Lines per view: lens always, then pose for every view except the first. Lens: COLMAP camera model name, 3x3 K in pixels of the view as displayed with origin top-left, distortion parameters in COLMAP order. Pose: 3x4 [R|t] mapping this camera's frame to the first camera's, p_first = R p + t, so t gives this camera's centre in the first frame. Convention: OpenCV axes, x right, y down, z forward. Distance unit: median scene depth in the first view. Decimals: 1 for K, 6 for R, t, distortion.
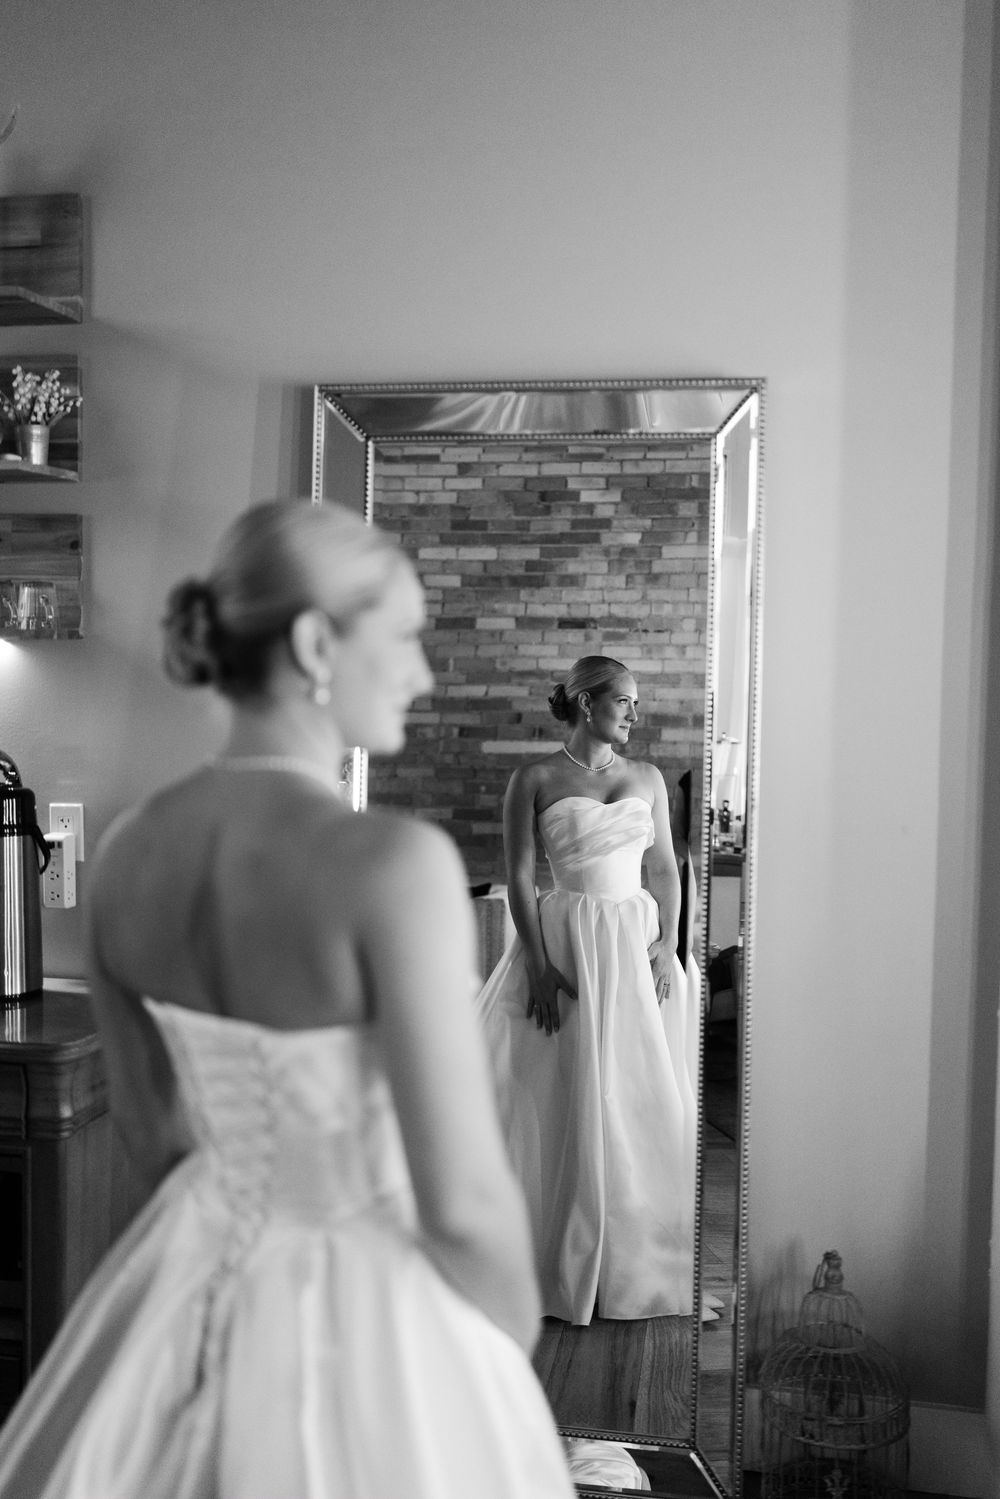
lens RADIAL K [[1493.5, 0, 544.3], [0, 1493.5, 745.3], [0, 0, 1]] dist [0.009192, 0.007759]
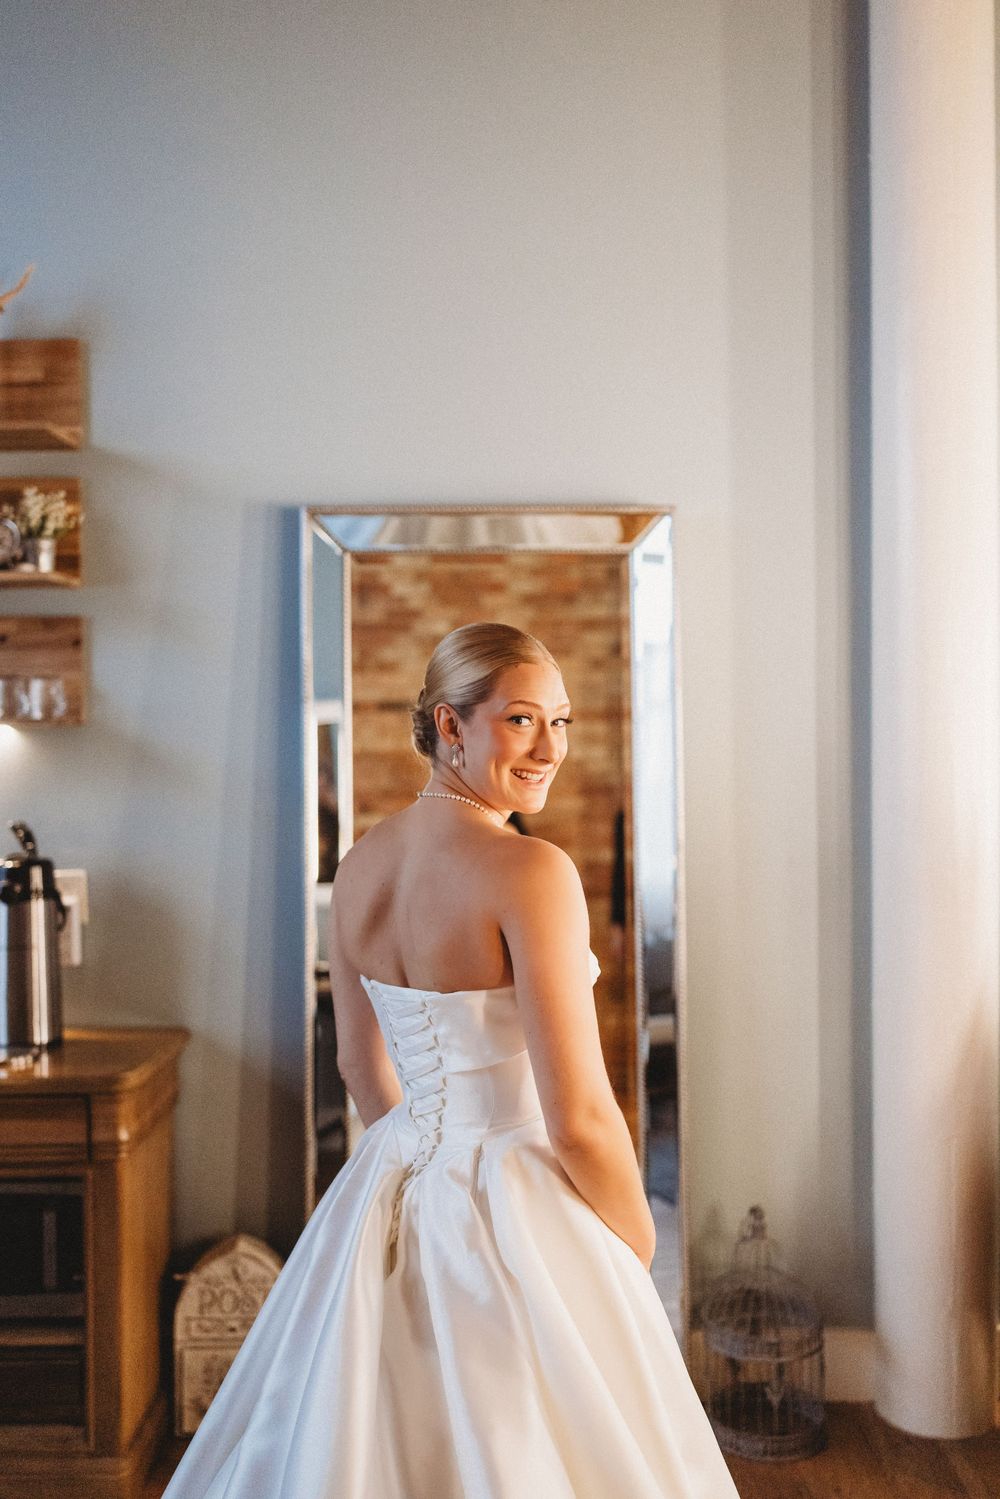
lens RADIAL K [[1493.5, 0, 544.3], [0, 1493.5, 745.3], [0, 0, 1]] dist [0.009192, 0.007759]
pose [[0.980314, -0.026289, 0.195685, -0.193809], [0.037136, 0.997958, -0.051968, 0.016146], [-0.193920, 0.058212, 0.979289, -0.178719]]
